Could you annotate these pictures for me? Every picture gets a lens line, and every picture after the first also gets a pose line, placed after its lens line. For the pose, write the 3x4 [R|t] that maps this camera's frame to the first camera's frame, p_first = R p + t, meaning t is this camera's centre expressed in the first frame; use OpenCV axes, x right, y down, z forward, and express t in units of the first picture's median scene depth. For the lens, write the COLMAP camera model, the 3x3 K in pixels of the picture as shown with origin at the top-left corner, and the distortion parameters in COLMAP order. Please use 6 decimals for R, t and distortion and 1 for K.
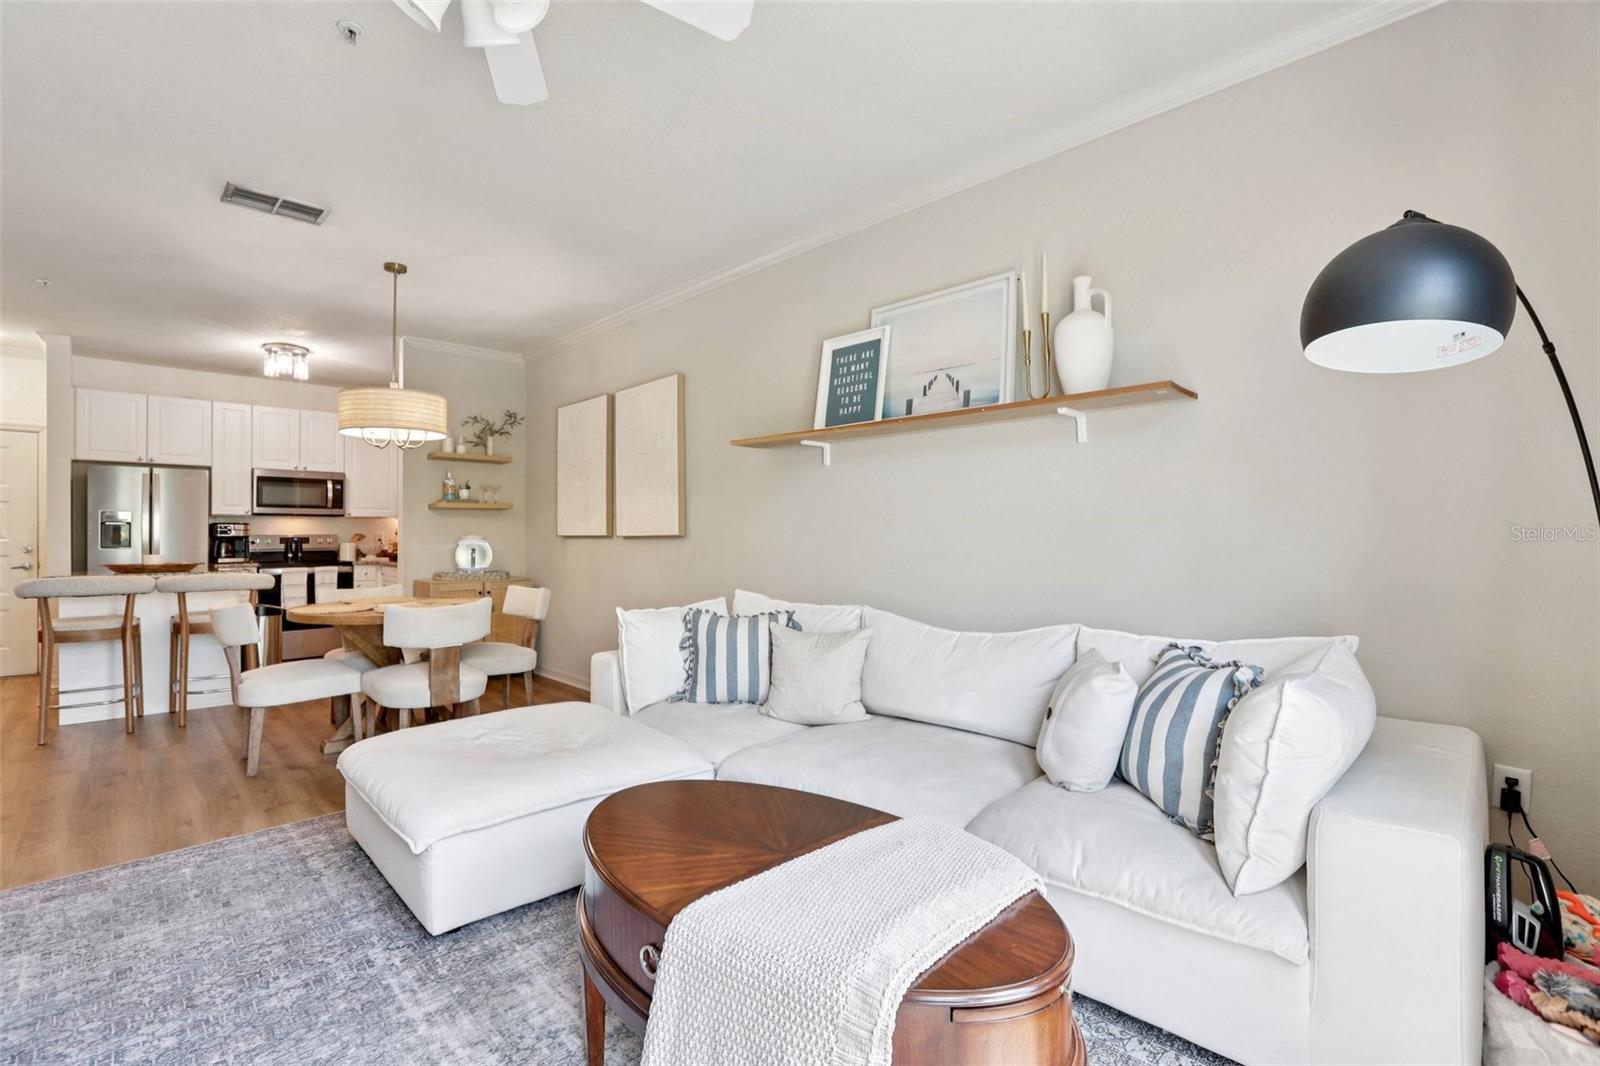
lens RADIAL K [[727.6, 0, 795.3], [0, 727.6, 533.8], [0, 0, 1]] dist [-0.053700, 0.021365]
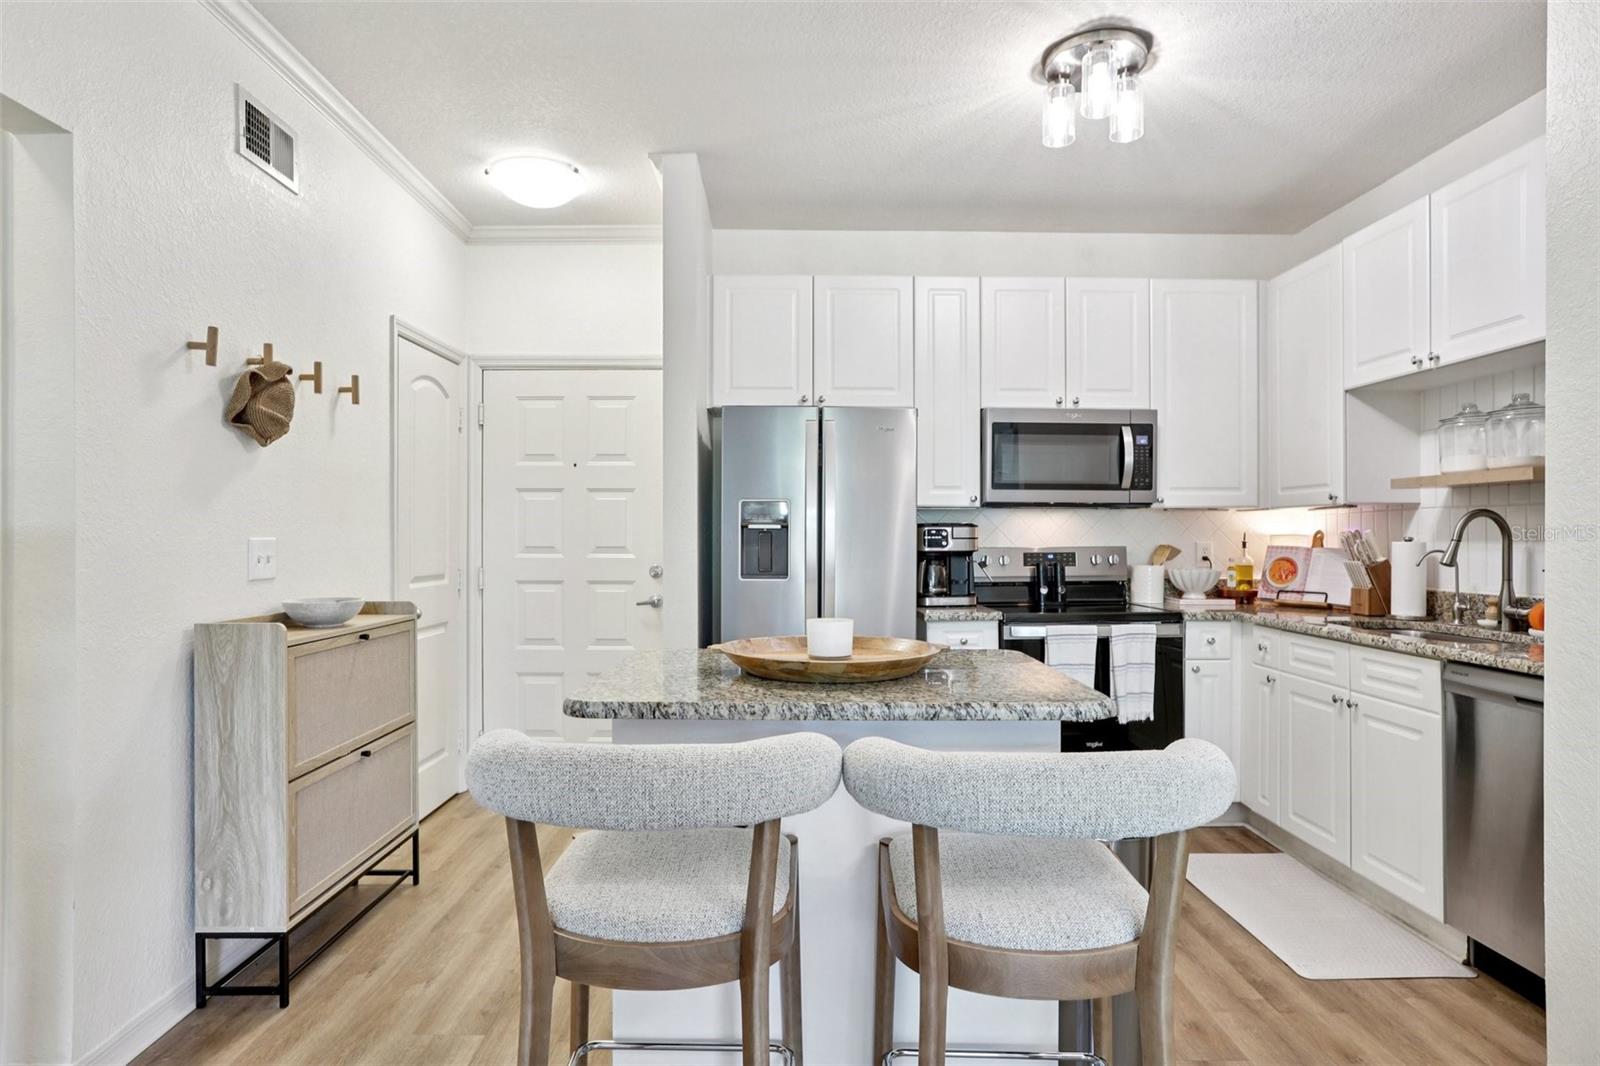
lens RADIAL K [[858.9, 0, 794.4], [0, 858.9, 534.9], [0, 0, 1]] dist [-0.071968, 0.063845]
pose [[0.723329, 0.002094, -0.690500, -0.478972], [0.000118, 0.999995, 0.003155, -0.009674], [0.690504, -0.002364, 0.723325, 0.519628]]
